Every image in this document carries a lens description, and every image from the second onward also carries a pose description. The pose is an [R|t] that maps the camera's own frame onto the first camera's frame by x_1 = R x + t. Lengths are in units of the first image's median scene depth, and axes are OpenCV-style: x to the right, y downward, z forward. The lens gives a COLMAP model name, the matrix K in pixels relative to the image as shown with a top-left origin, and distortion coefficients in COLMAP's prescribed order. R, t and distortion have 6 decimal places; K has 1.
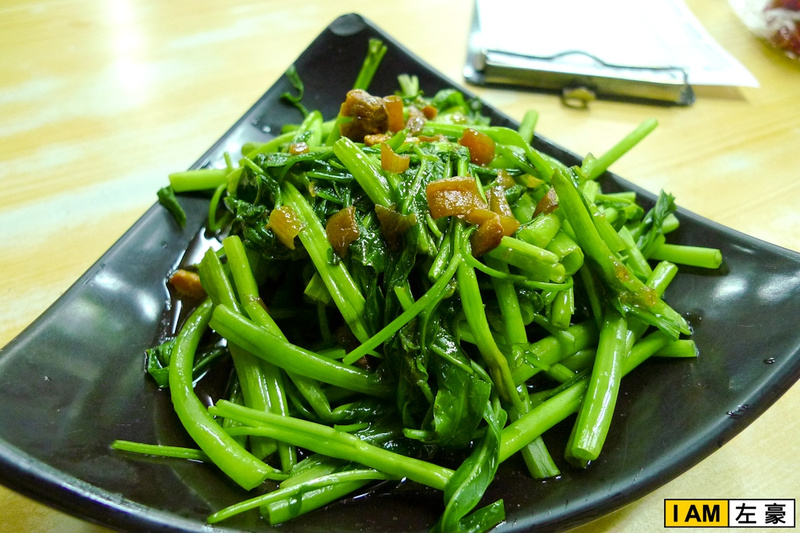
lens RADIAL K [[563.4, 0, 400.0], [0, 563.4, 266.5], [0, 0, 1]] dist [-0.008835, -0.001748]
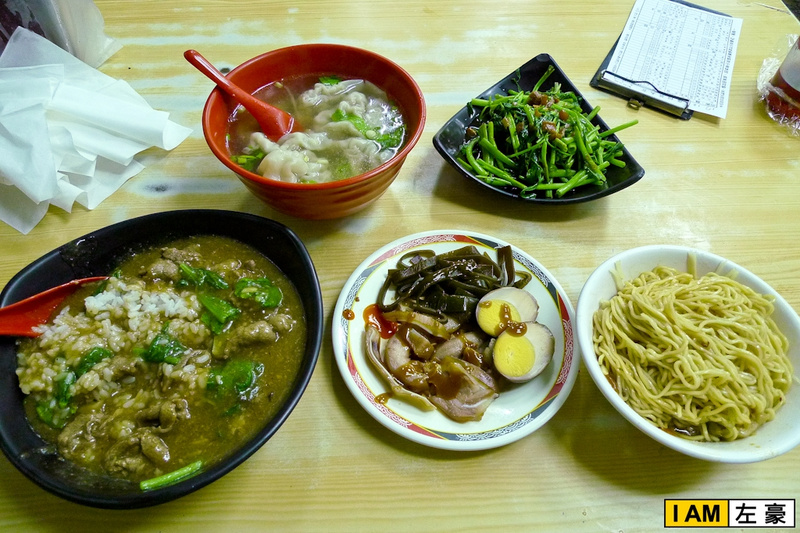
lens RADIAL K [[552.2, 0, 397.6], [0, 552.2, 232.0], [0, 0, 1]] dist [0.000464, -0.000337]
pose [[0.920346, 0.307721, -0.241395, 0.272936], [-0.285103, 0.950375, 0.124513, 0.396178], [0.267731, -0.045773, 0.962406, -3.007275]]
